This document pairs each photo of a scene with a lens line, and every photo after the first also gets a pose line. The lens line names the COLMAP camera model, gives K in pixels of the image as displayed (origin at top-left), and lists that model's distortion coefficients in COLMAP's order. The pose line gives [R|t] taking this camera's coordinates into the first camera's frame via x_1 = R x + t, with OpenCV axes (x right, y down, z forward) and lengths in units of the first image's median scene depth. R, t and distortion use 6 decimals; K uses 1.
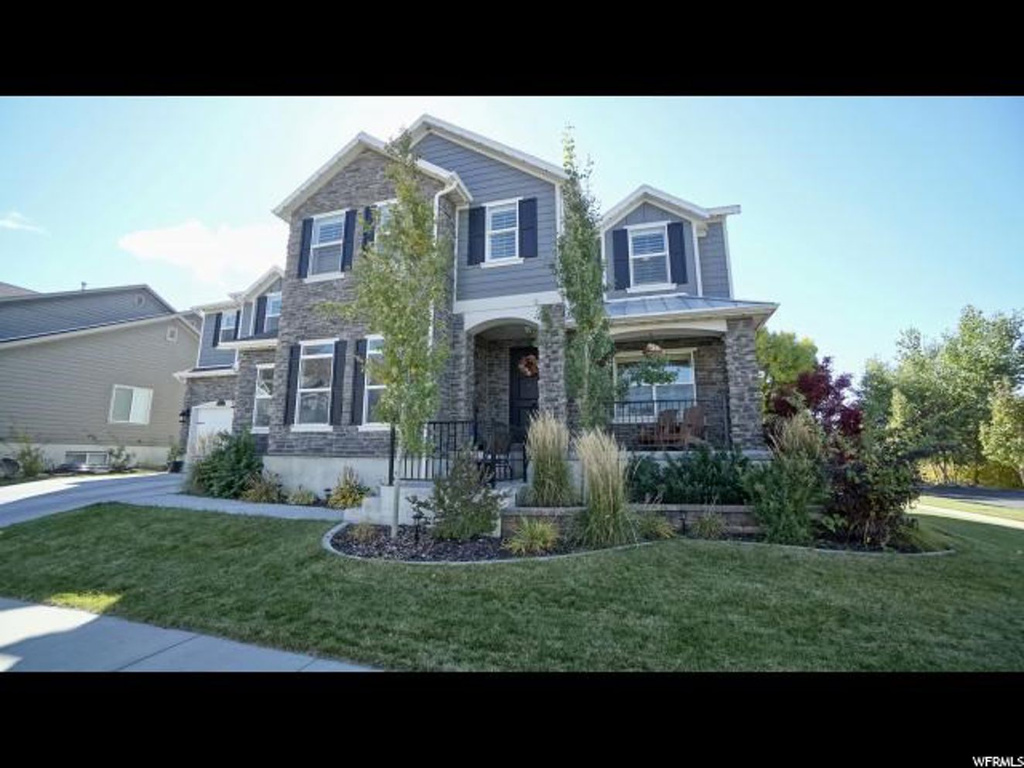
lens RADIAL K [[452.6, 0, 506.3], [0, 452.6, 379.6], [0, 0, 1]] dist [-0.060373, 0.025439]
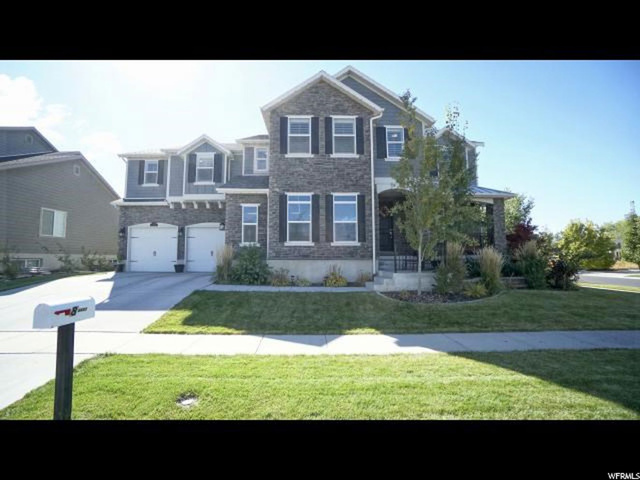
lens RADIAL K [[282.9, 0, 316.5], [0, 282.9, 237.3], [0, 0, 1]] dist [-0.060373, 0.025439]
pose [[0.949347, 0.015633, 0.313840, -0.671363], [-0.045787, 0.994984, 0.088939, -0.017245], [-0.310876, -0.098804, 0.945301, -0.060132]]
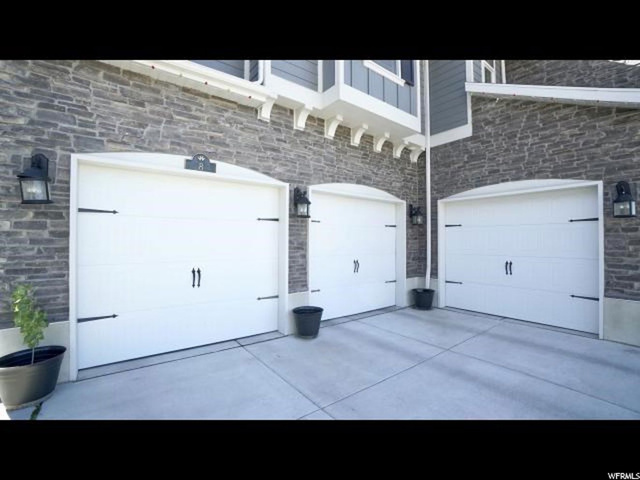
lens RADIAL K [[282.9, 0, 316.5], [0, 282.9, 237.3], [0, 0, 1]] dist [-0.060373, 0.025439]
pose [[0.578407, 0.006767, 0.815721, -1.240067], [-0.138520, 0.986258, 0.090039, 0.125935], [-0.803902, -0.165073, 0.571396, 1.239738]]
